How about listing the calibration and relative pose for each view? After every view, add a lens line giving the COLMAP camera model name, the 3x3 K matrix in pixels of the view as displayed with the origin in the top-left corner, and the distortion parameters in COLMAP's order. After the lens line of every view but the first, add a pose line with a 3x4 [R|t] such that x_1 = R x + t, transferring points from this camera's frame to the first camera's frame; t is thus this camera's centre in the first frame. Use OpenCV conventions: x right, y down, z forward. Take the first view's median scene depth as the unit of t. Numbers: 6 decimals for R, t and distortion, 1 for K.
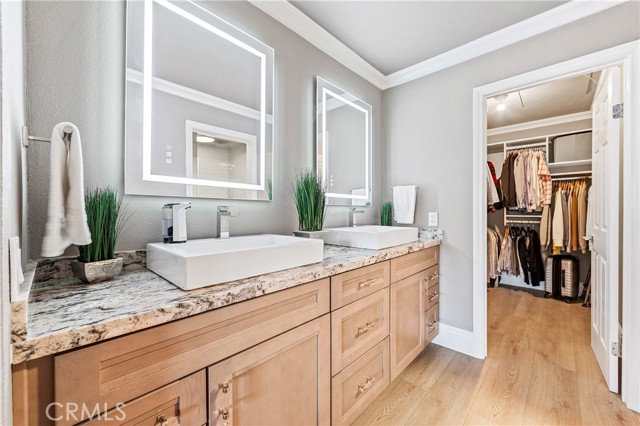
lens RADIAL K [[255.1, 0, 318.5], [0, 255.1, 211.3], [0, 0, 1]] dist [-0.001957, 0.000395]
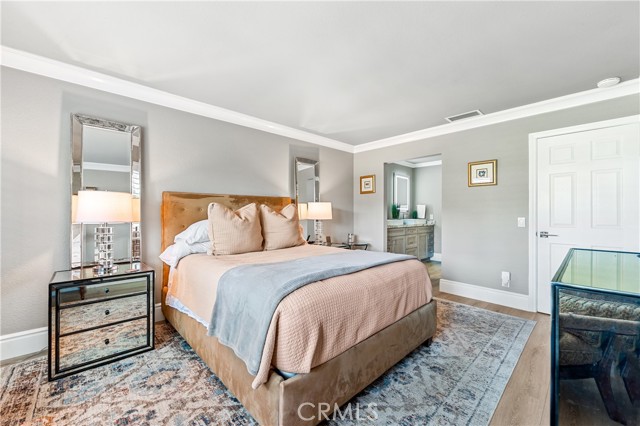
lens RADIAL K [[255.1, 0, 318.7], [0, 255.1, 213.2], [0, 0, 1]] dist [-0.001957, 0.000395]
pose [[0.998151, 0.003136, -0.060709, -1.072400], [-0.003113, 0.999995, 0.000475, -0.009435], [0.060710, -0.000286, 0.998155, -3.229182]]
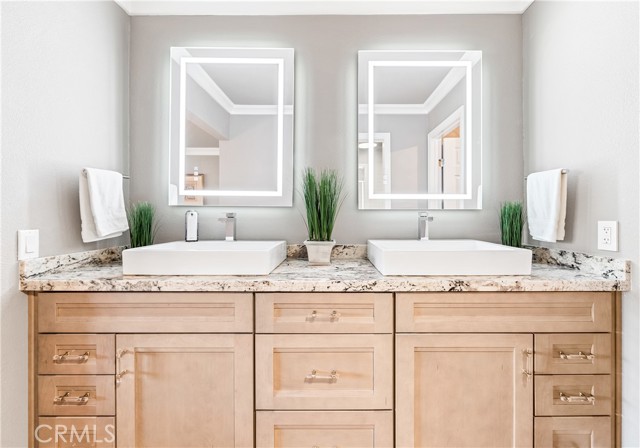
lens RADIAL K [[274.3, 0, 330.4], [0, 274.3, 214.5], [0, 0, 1]] dist [-0.003302, -0.000185]
pose [[0.683816, -0.002132, -0.729651, 0.798421], [-0.002840, 0.999980, -0.005583, -0.007124], [0.729649, 0.005890, 0.683797, 0.478799]]
